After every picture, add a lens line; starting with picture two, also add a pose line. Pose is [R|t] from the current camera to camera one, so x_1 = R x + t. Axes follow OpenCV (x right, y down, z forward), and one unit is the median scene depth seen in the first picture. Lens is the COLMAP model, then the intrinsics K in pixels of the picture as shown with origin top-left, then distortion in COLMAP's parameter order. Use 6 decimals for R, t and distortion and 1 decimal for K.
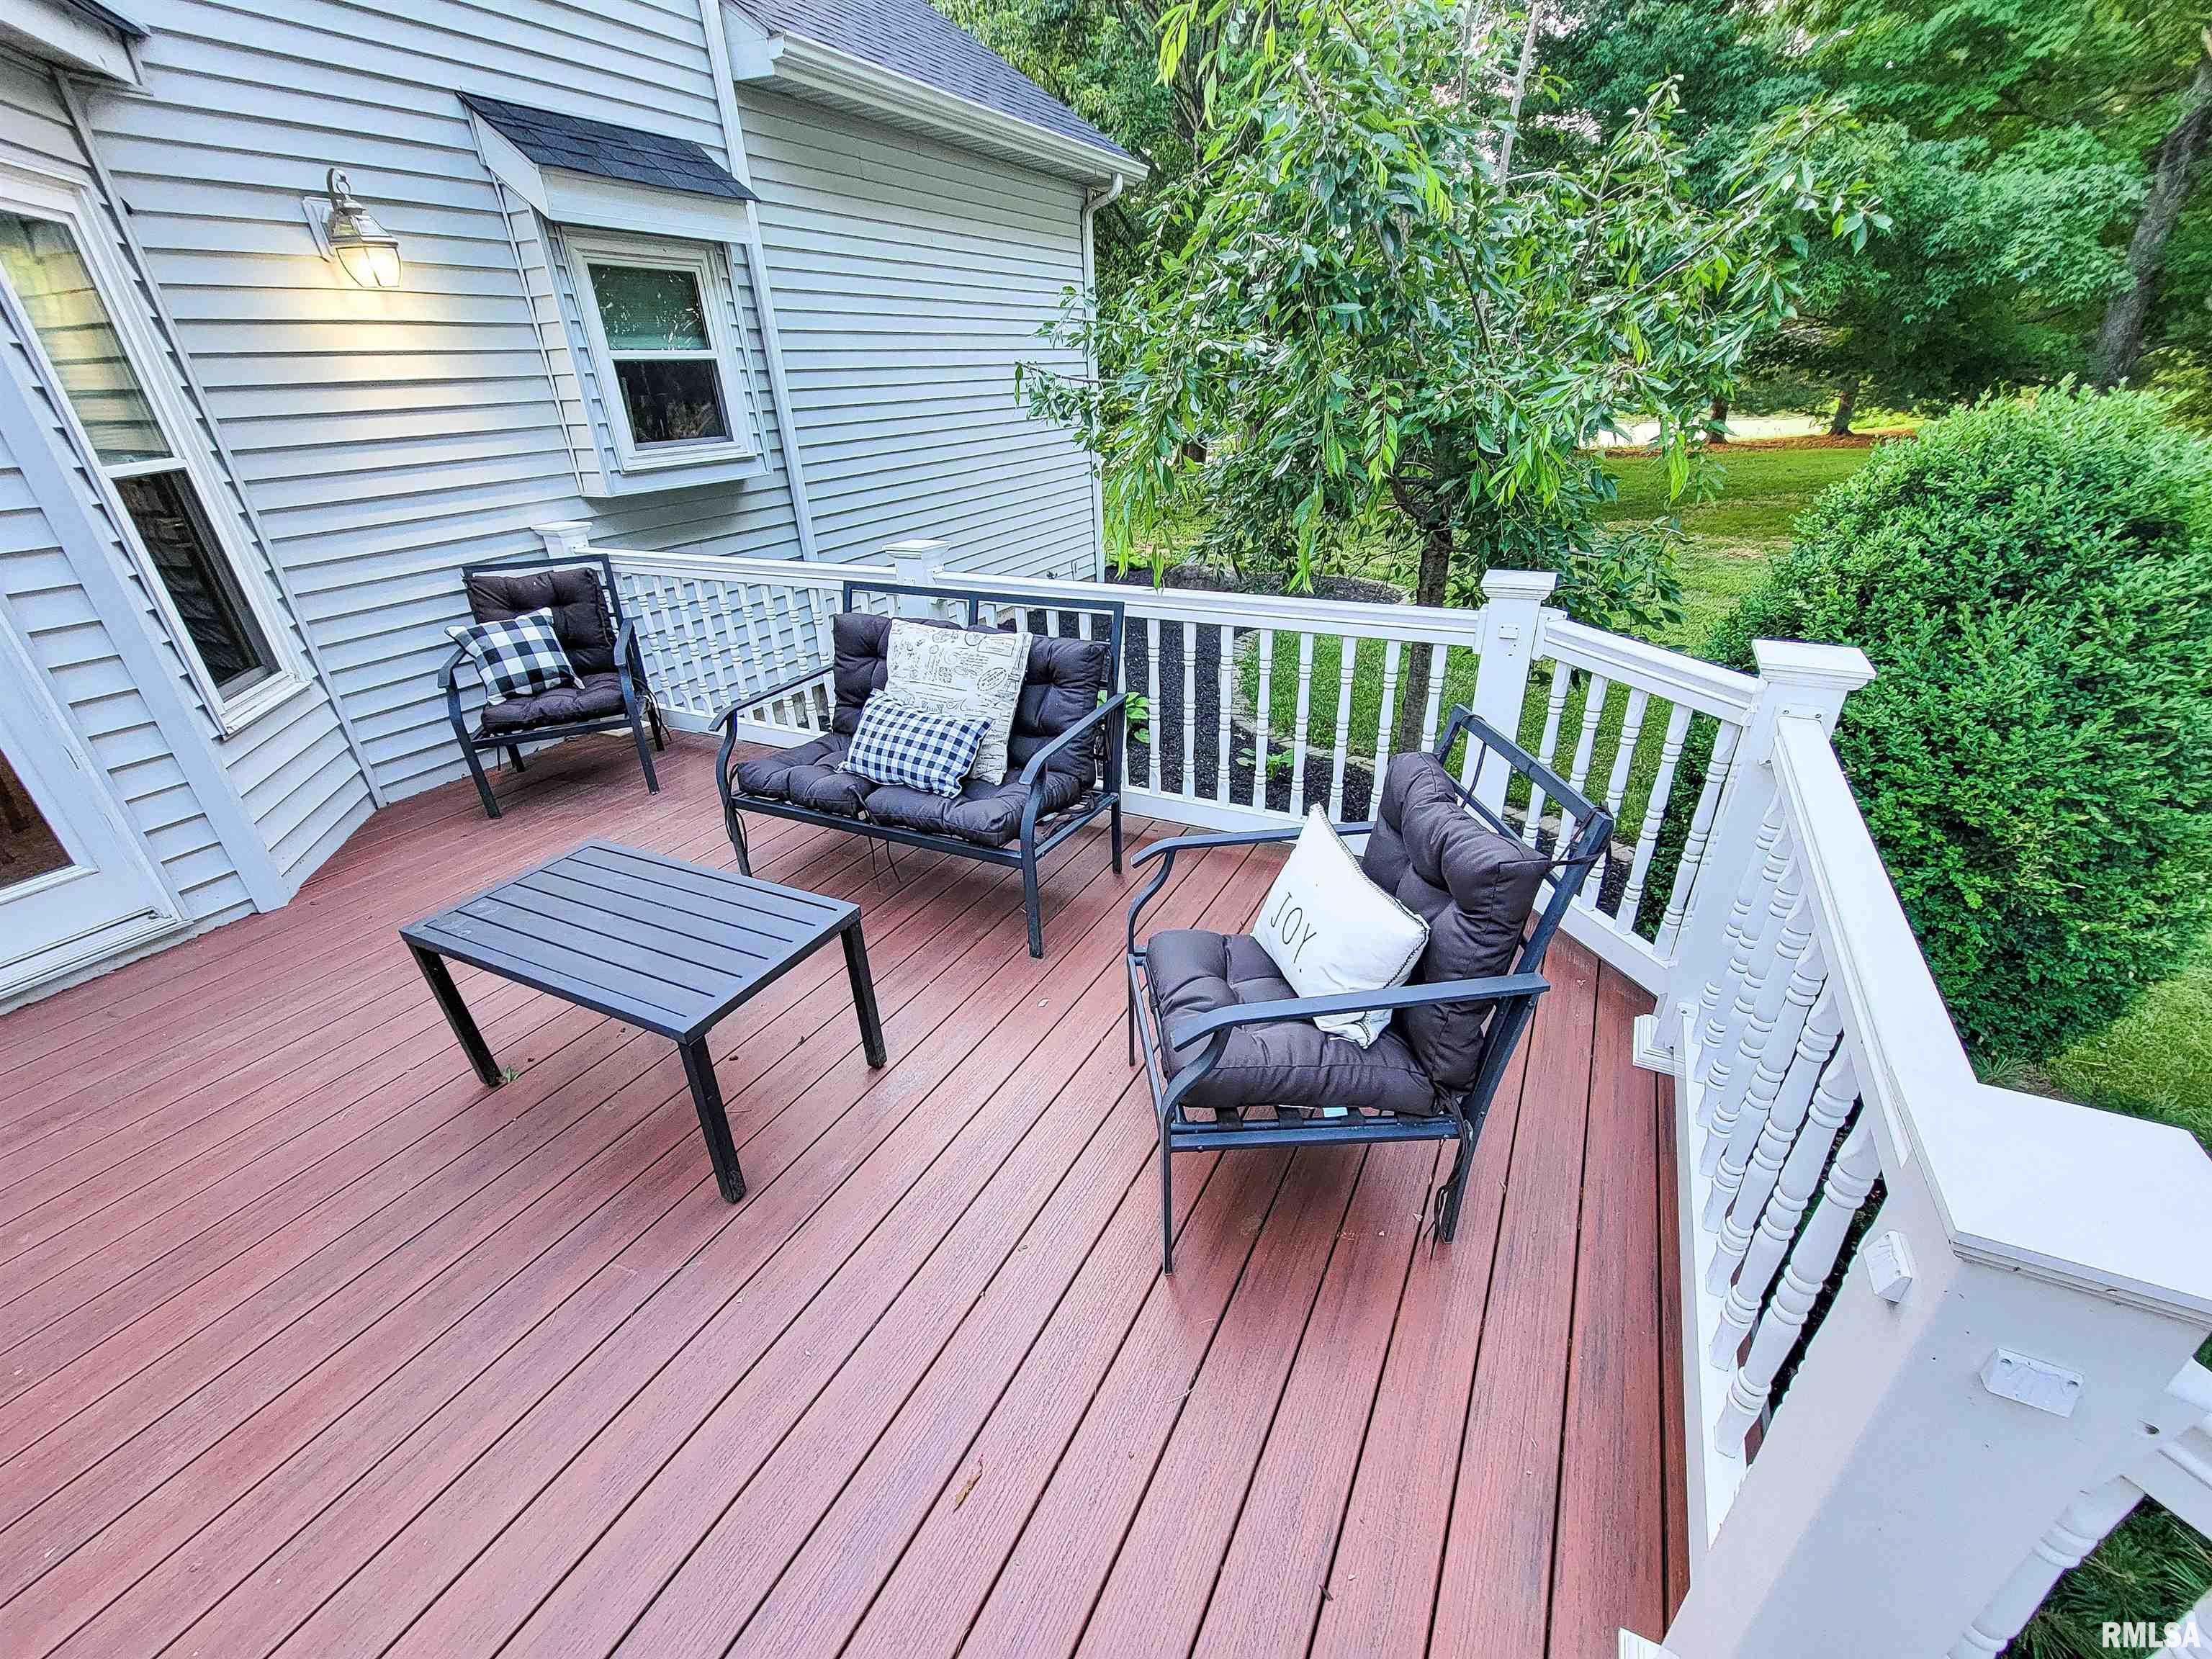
lens RADIAL K [[891.8, 0, 1106.0], [0, 891.8, 829.5], [0, 0, 1]] dist [-0.002620, -0.000388]
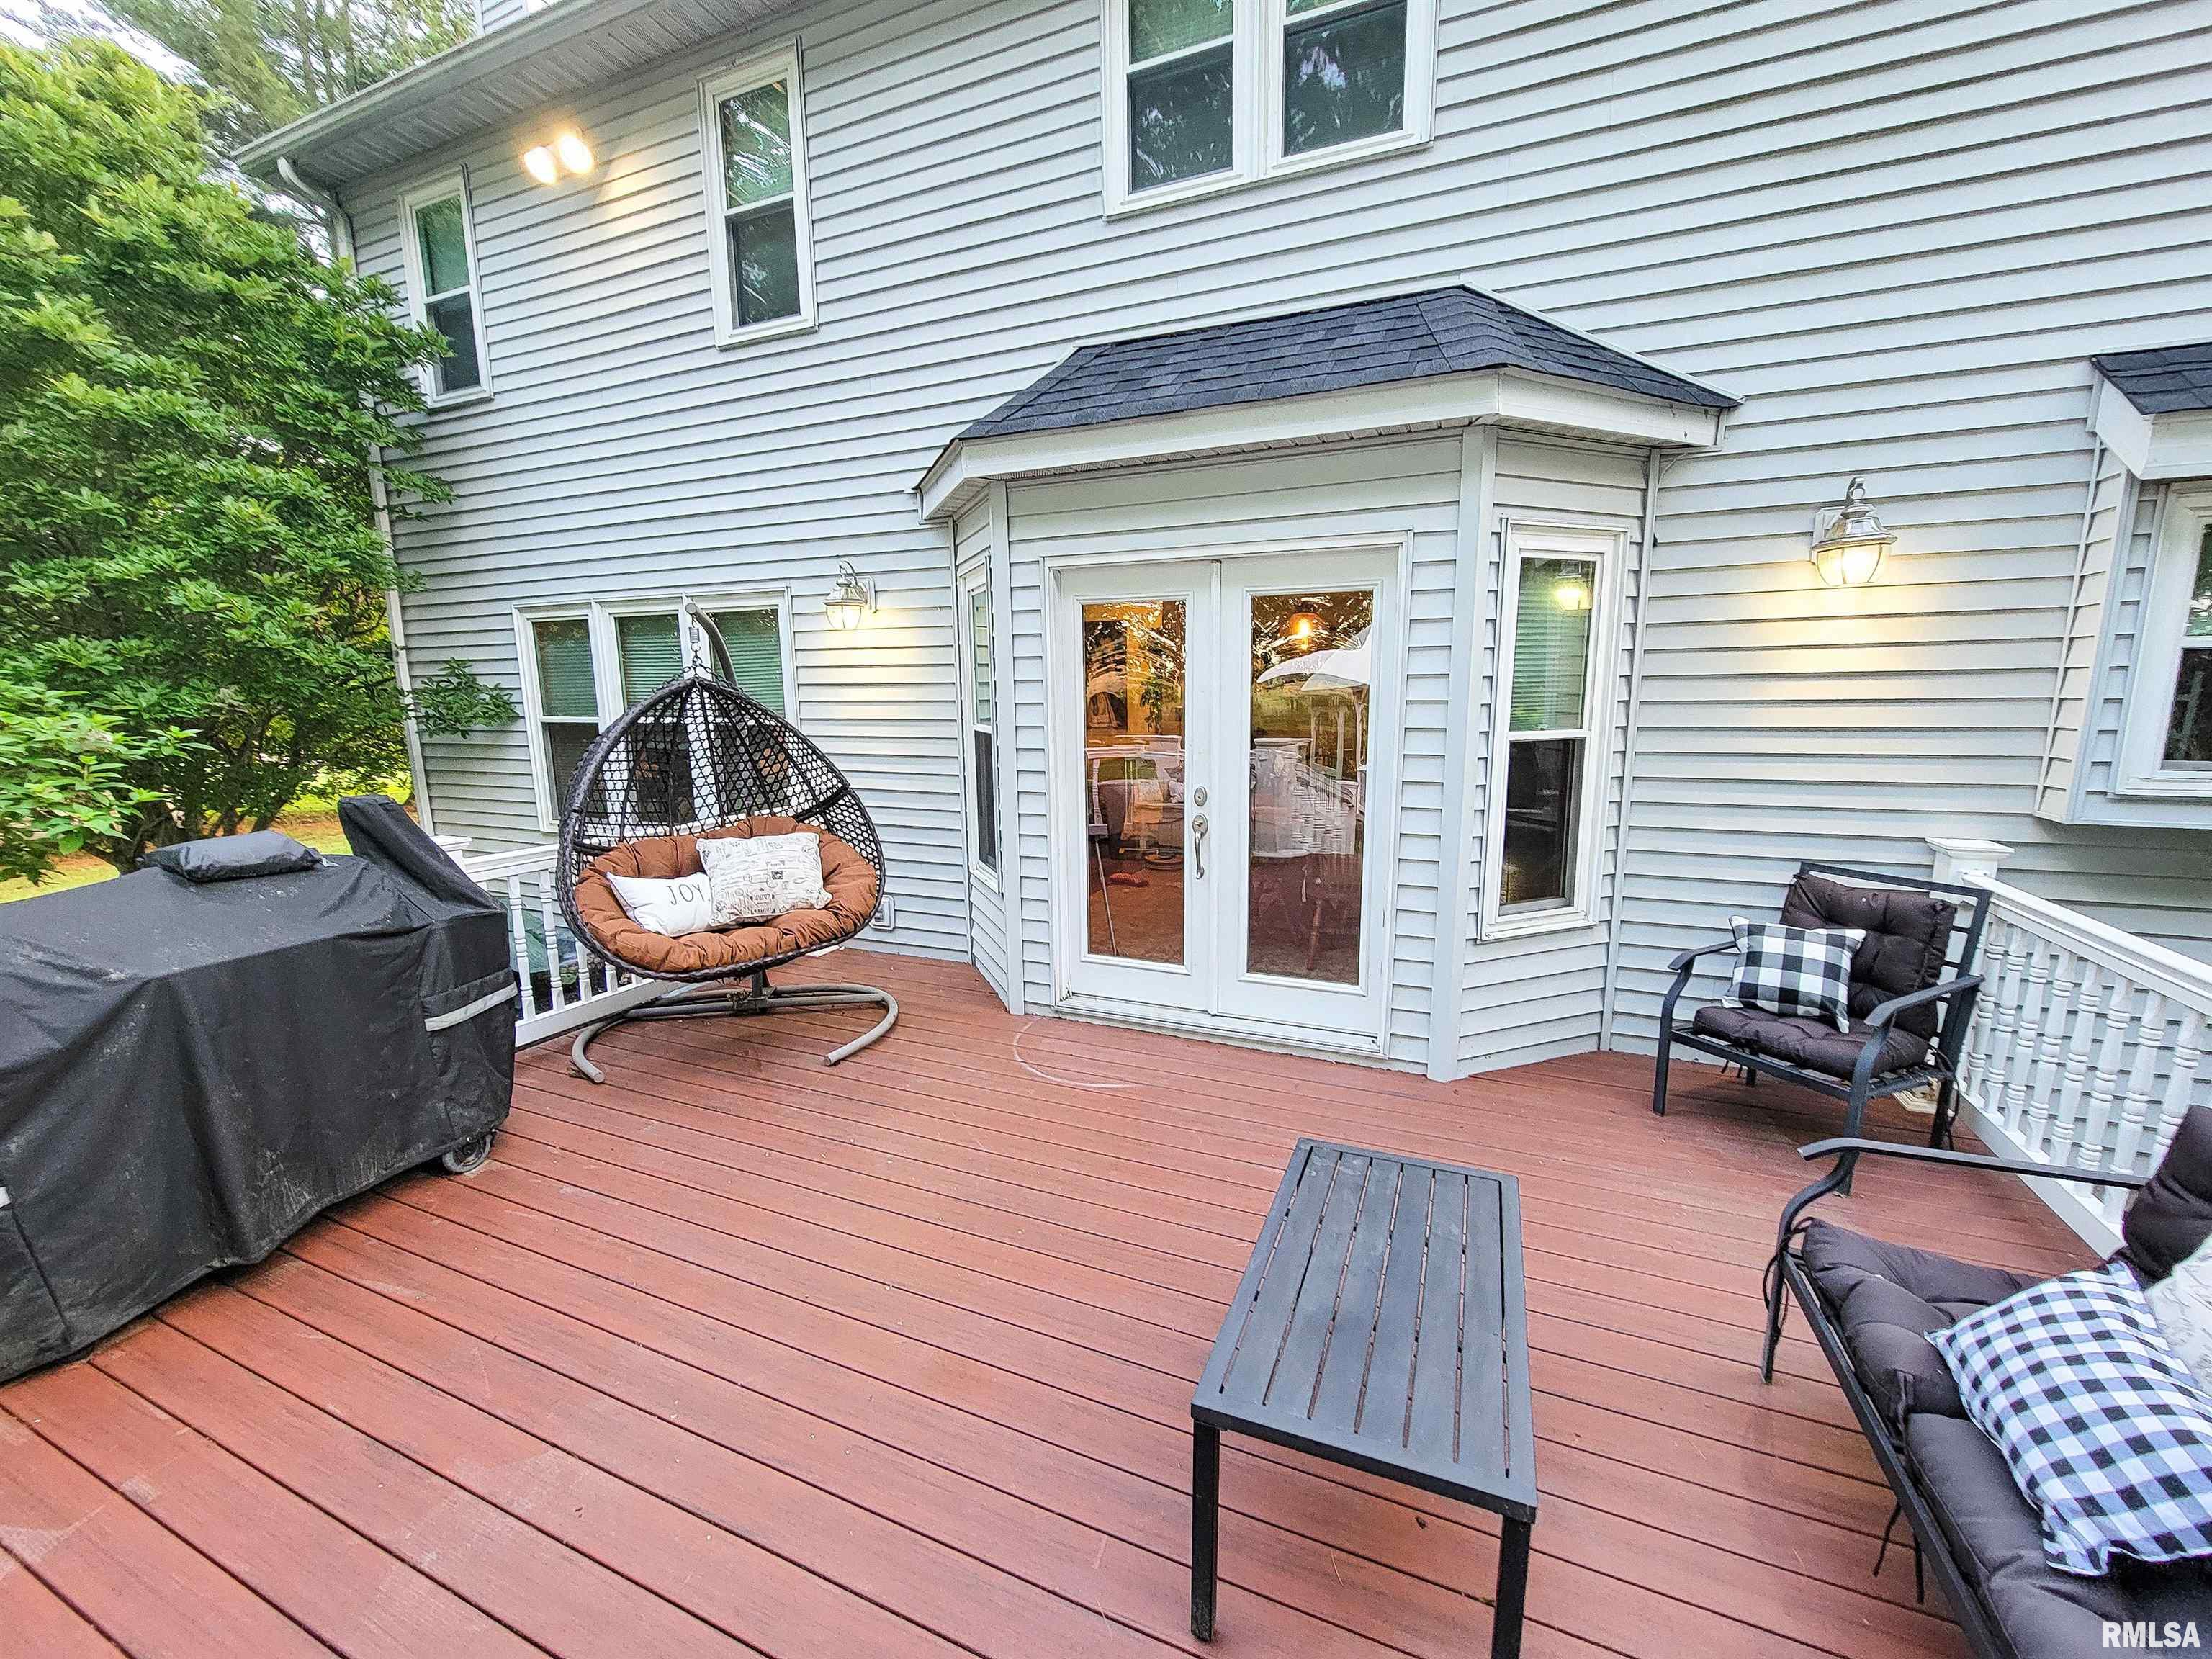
lens RADIAL K [[896.3, 0, 1119.1], [0, 896.3, 843.3], [0, 0, 1]] dist [0.001048, 0.000872]
pose [[0.078789, 0.204750, -0.975638, 0.111070], [-0.449383, 0.880897, 0.148577, -0.150963], [0.889858, 0.426729, 0.161416, 0.258332]]
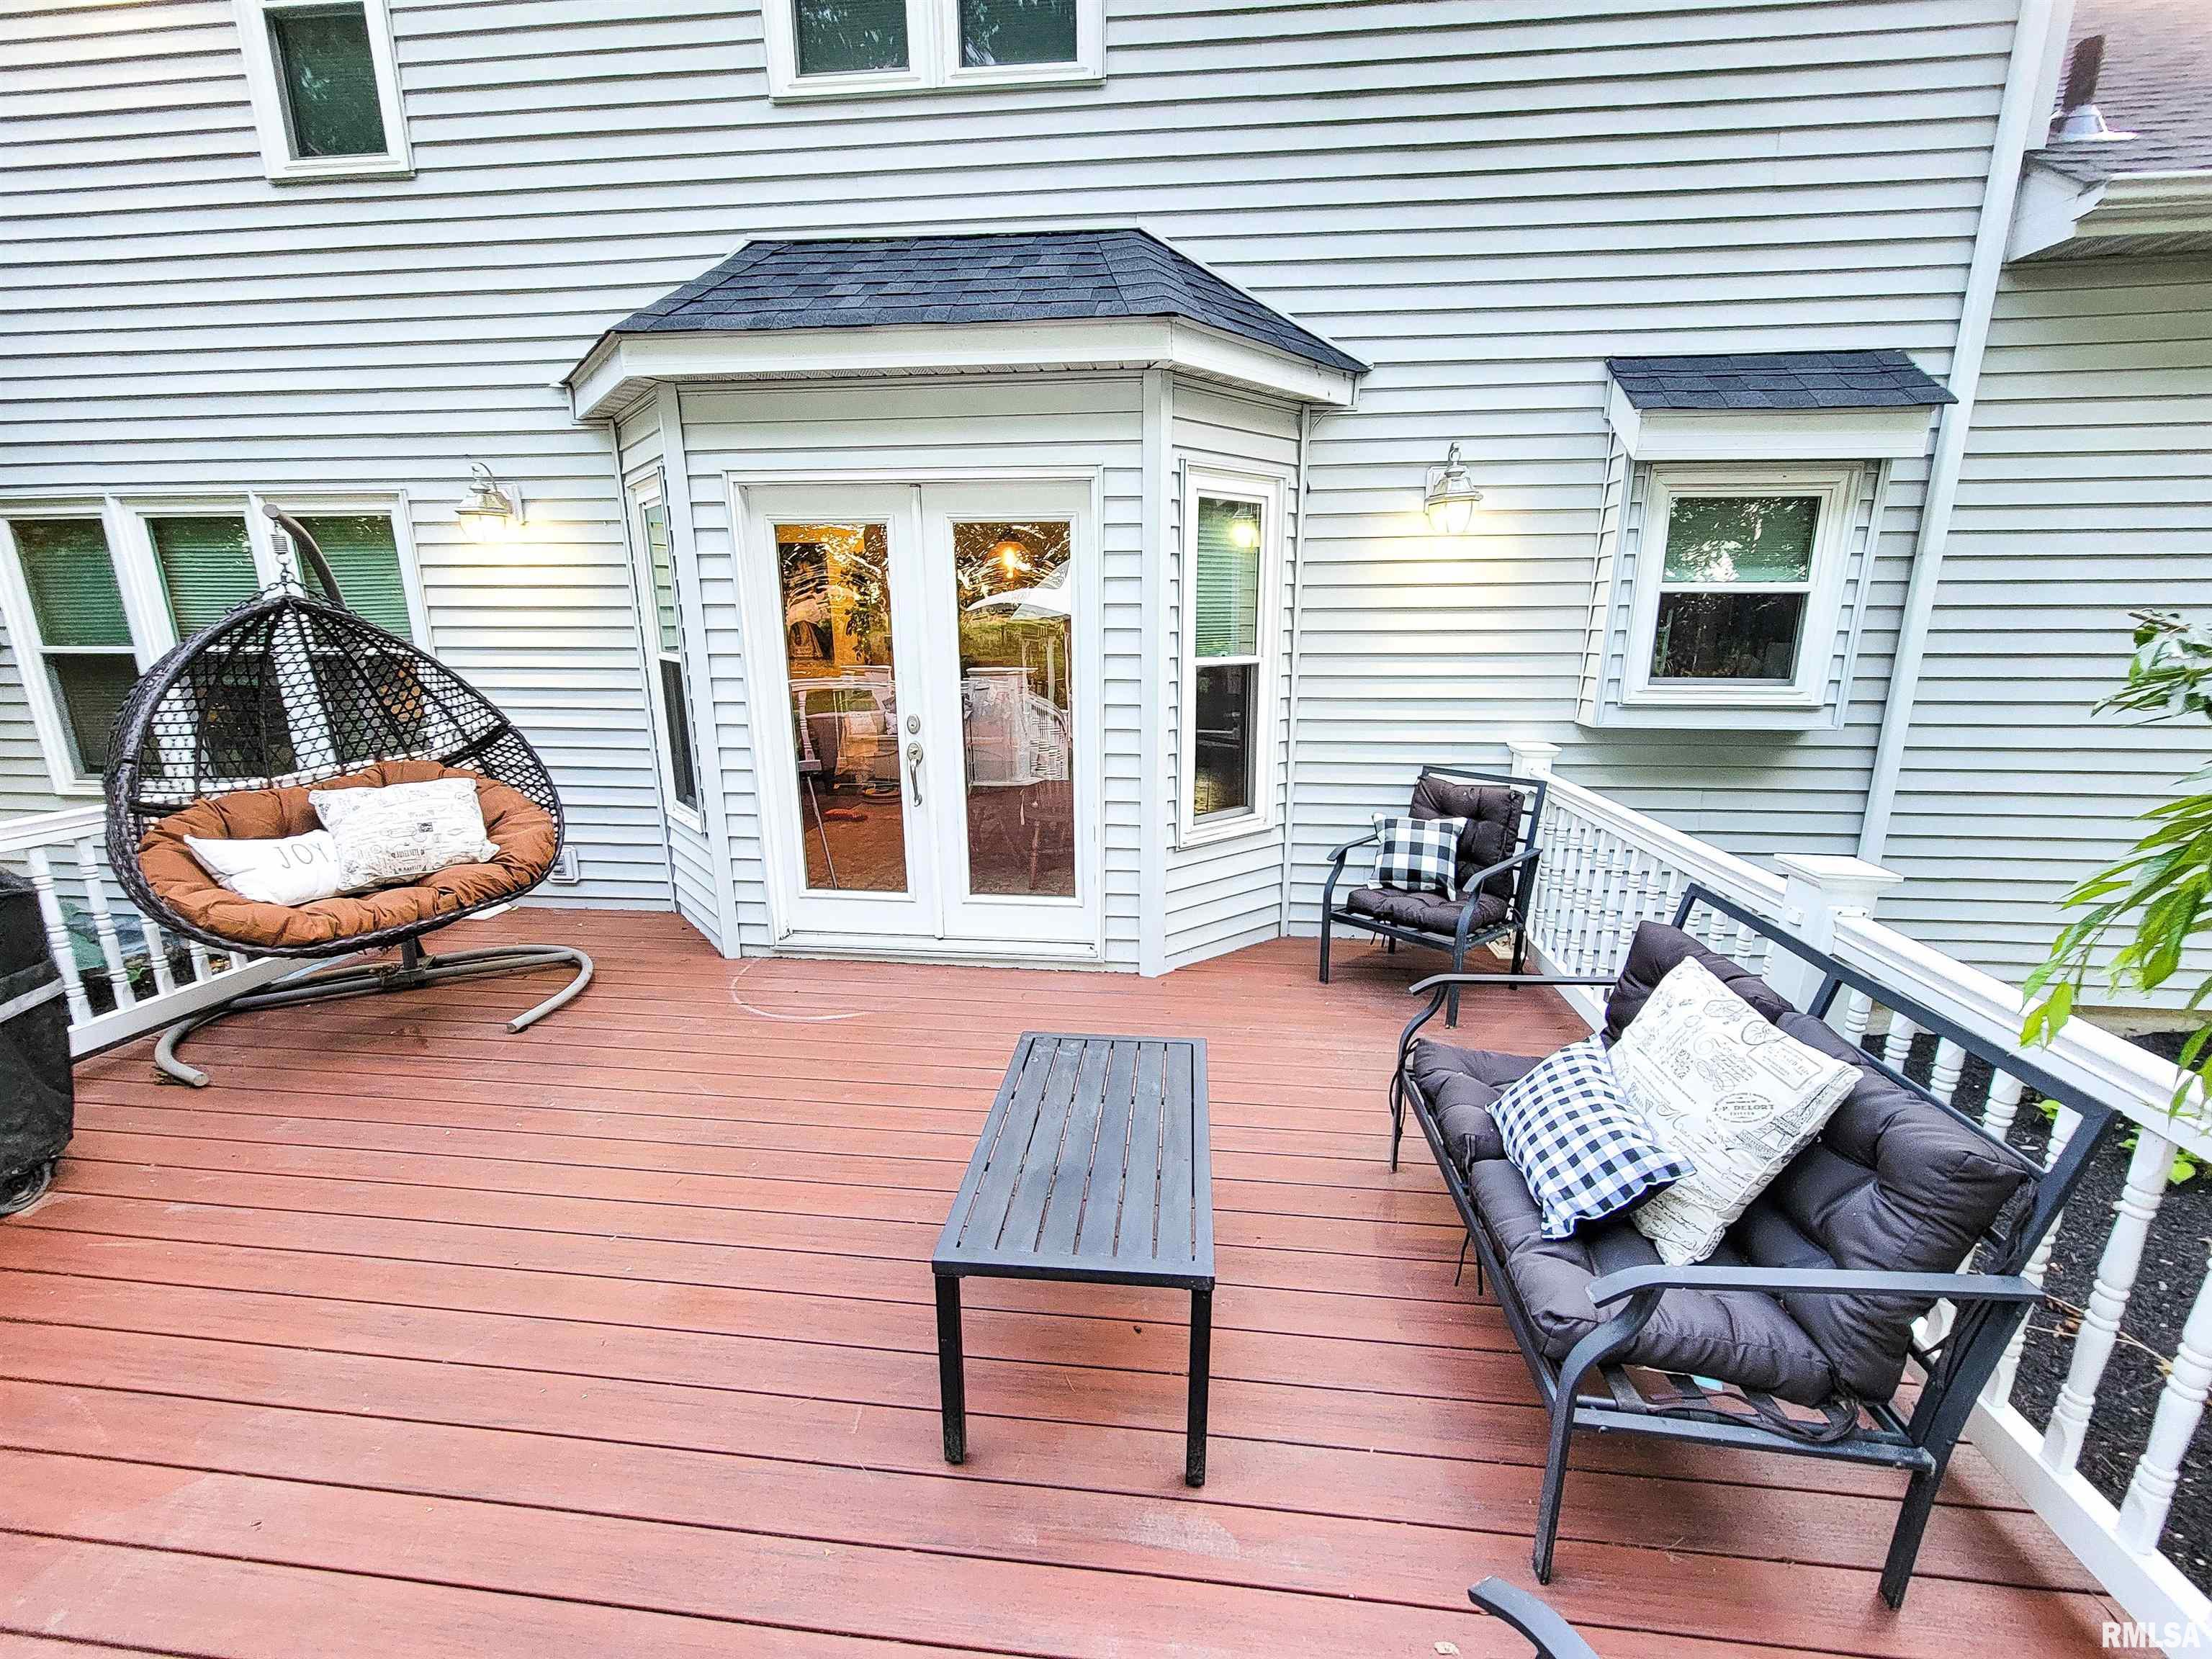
lens RADIAL K [[902.8, 0, 1119.2], [0, 902.8, 838.9], [0, 0, 1]] dist [-0.002423, -0.000366]
pose [[0.378058, 0.256070, -0.889663, 0.153697], [-0.434694, 0.897564, 0.073622, -0.148421], [0.817382, 0.358898, 0.450643, 0.256399]]
